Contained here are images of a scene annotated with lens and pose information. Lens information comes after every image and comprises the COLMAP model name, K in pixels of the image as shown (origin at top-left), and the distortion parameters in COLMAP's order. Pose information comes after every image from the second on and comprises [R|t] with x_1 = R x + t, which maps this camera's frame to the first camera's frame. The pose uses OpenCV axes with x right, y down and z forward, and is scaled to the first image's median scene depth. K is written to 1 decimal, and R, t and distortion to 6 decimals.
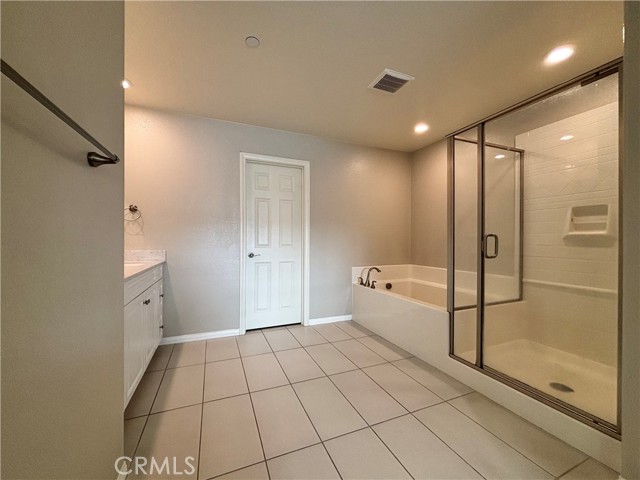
lens RADIAL K [[256.5, 0, 321.1], [0, 256.5, 240.1], [0, 0, 1]] dist [0.007175, 0.000014]
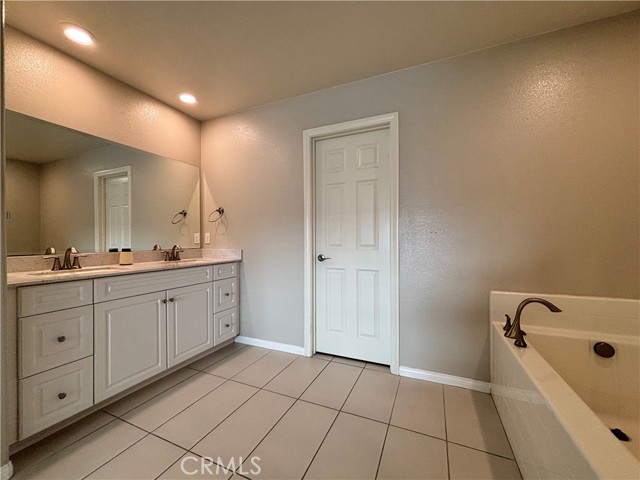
lens RADIAL K [[256.5, 0, 319.0], [0, 256.5, 241.0], [0, 0, 1]] dist [0.007175, 0.000014]
pose [[0.680486, -0.004214, -0.732749, 0.290540], [0.004580, 0.999988, -0.001497, 0.007192], [0.732747, -0.002337, 0.680497, 0.447292]]
